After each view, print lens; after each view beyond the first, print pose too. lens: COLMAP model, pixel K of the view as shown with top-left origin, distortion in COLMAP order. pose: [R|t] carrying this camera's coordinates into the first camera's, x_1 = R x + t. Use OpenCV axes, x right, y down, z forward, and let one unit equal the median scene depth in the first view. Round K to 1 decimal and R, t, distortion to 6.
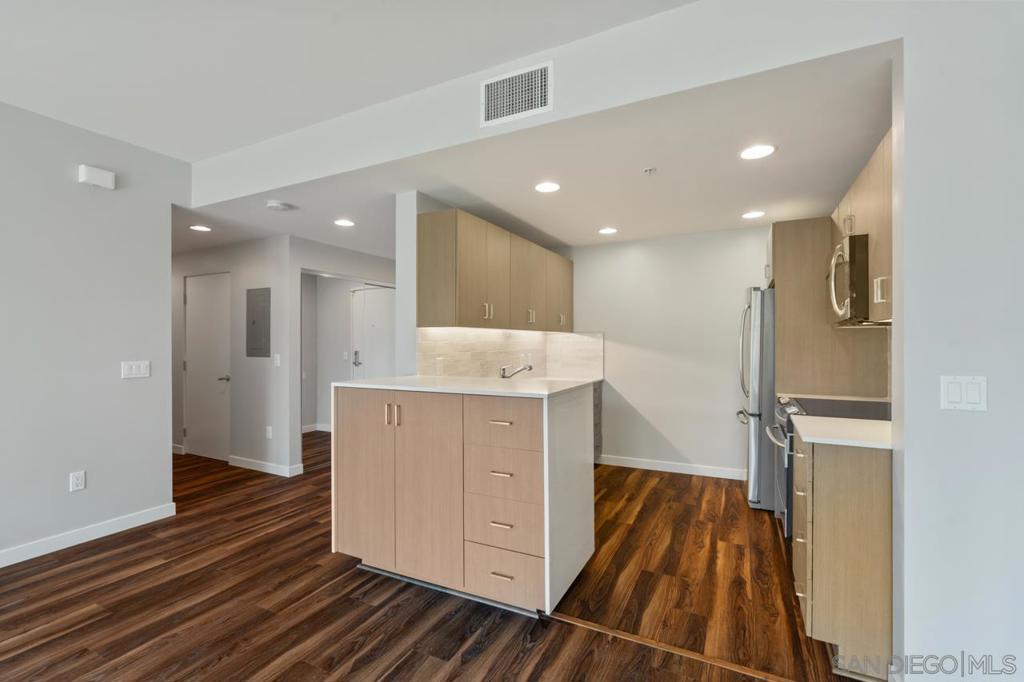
lens RADIAL K [[447.5, 0, 516.9], [0, 447.5, 340.8], [0, 0, 1]] dist [-0.003211, 0.000027]
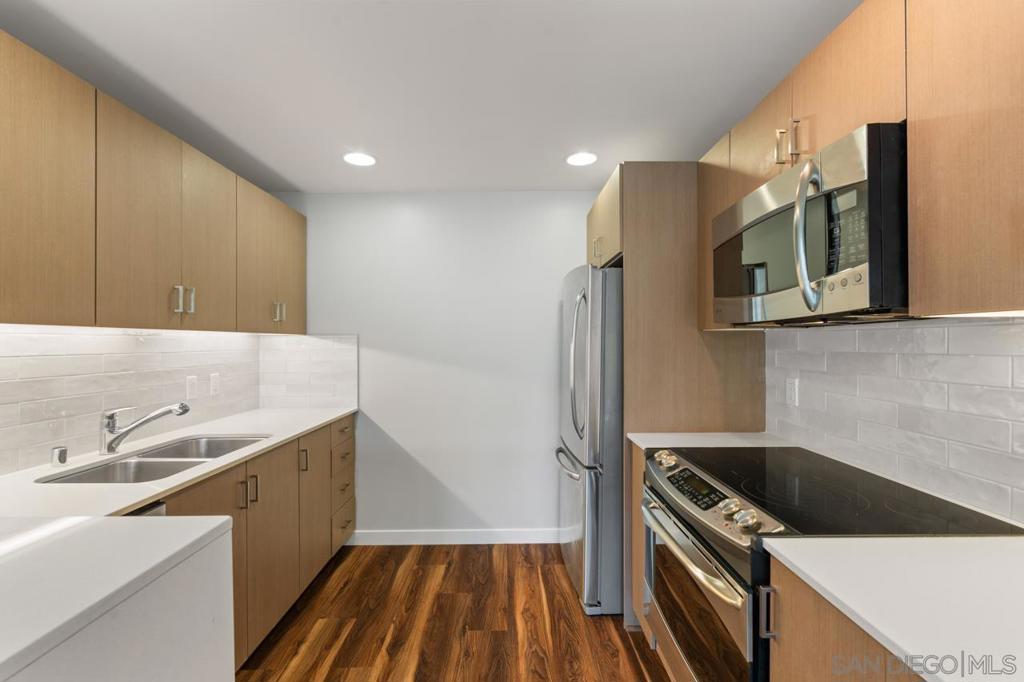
lens RADIAL K [[447.5, 0, 514.8], [0, 447.5, 340.5], [0, 0, 1]] dist [-0.003211, 0.000027]
pose [[0.888790, -0.001338, 0.458313, 0.118906], [0.002237, 0.999996, -0.001419, -0.010411], [-0.458310, 0.002287, 0.888789, 0.402621]]
